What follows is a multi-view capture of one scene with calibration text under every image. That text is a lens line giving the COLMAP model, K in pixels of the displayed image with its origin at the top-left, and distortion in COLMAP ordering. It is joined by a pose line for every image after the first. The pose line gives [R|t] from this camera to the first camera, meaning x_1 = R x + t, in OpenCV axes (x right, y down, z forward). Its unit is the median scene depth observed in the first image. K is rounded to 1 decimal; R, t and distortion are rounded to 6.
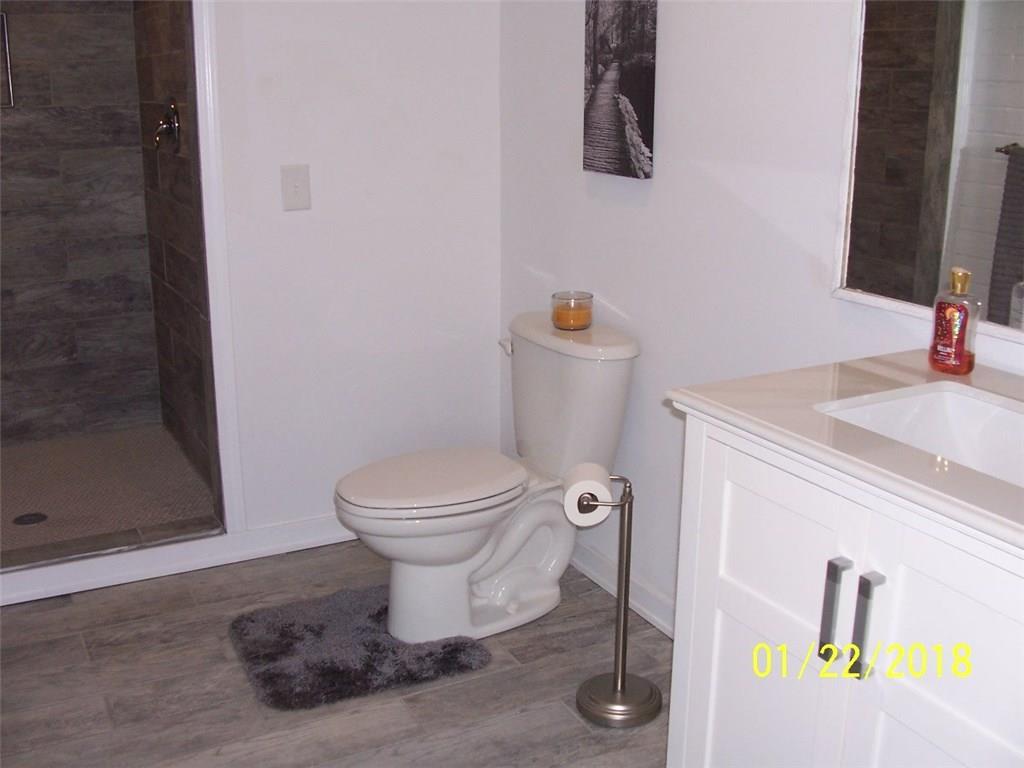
lens RADIAL K [[1073.3, 0, 512.8], [0, 1073.3, 381.1], [0, 0, 1]] dist [-0.115355, 0.000000]
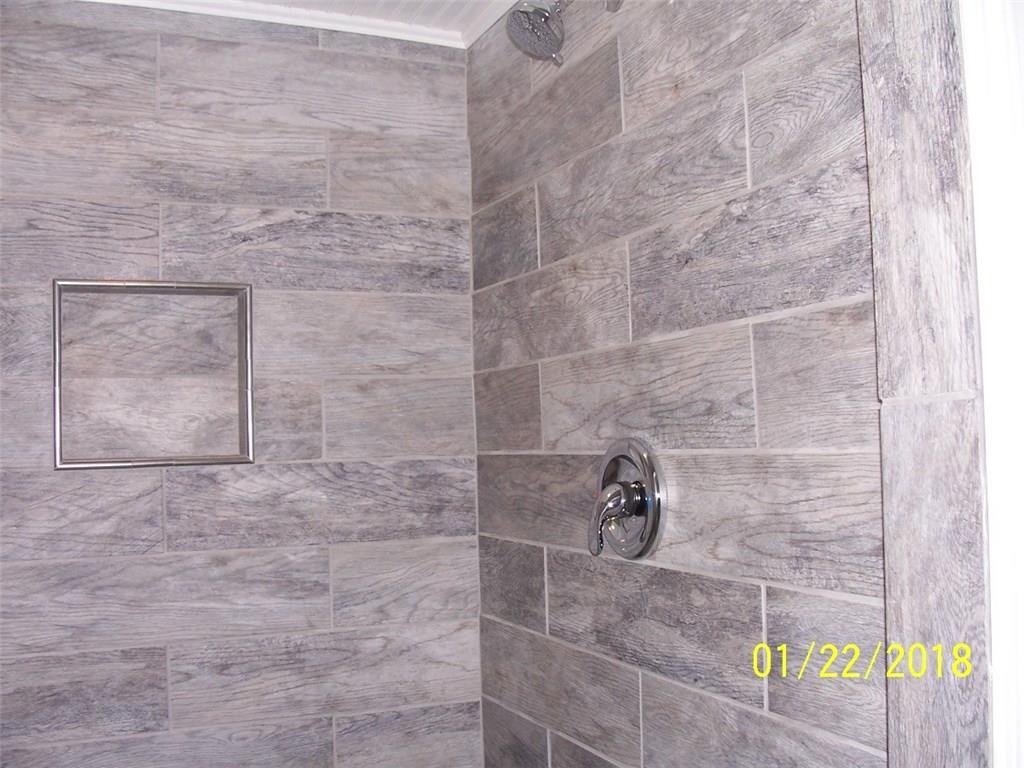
lens RADIAL K [[1073.3, 0, 510.3], [0, 1073.3, 385.6], [0, 0, 1]] dist [-0.115355, 0.000000]
pose [[0.995150, -0.036902, -0.091182, -0.293415], [0.005644, 0.946857, -0.321606, -0.124362], [0.098204, 0.319531, 0.942473, 0.481191]]
